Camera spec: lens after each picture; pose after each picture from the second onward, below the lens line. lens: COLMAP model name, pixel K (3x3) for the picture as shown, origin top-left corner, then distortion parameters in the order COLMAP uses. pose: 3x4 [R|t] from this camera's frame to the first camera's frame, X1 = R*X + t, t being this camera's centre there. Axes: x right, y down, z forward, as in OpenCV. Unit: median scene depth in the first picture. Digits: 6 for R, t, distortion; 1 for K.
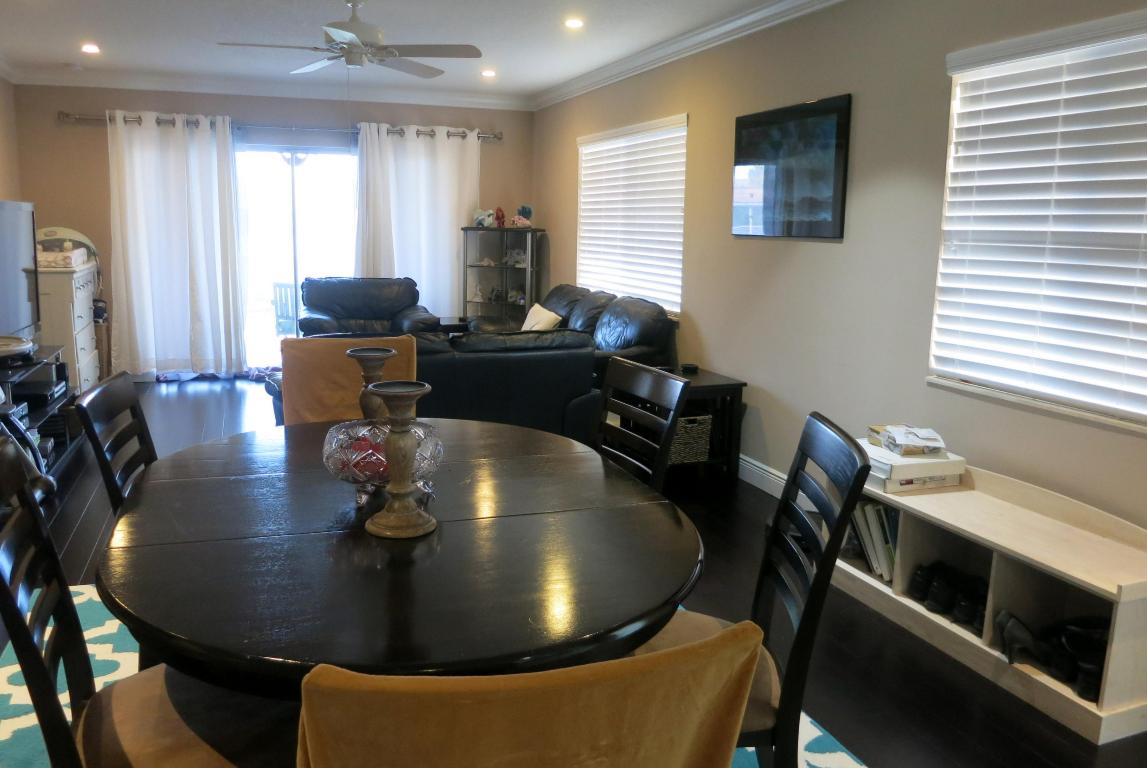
lens RADIAL K [[912.7, 0, 575.0], [0, 912.7, 376.8], [0, 0, 1]] dist [-0.031374, 0.002556]
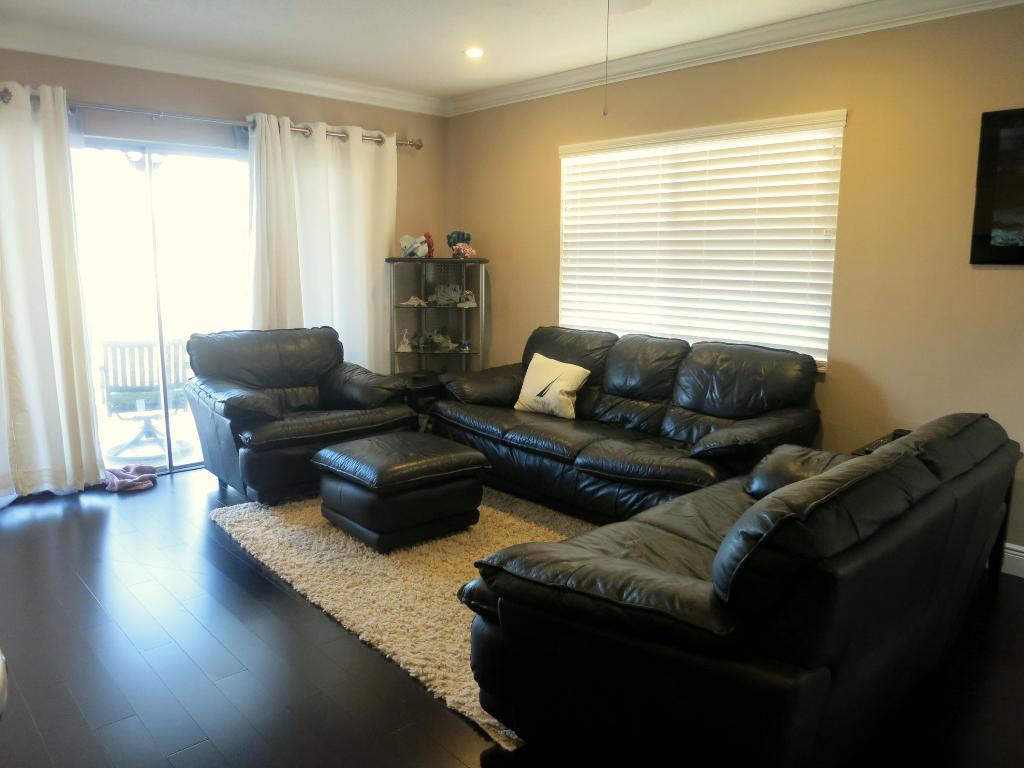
lens RADIAL K [[799.2, 0, 539.5], [0, 799.2, 371.4], [0, 0, 1]] dist [-0.012741, 0.032331]
pose [[0.918631, -0.070306, 0.388811, -0.285537], [0.075556, 0.997140, 0.001792, -0.060817], [-0.387825, 0.027730, 0.921316, 0.332653]]
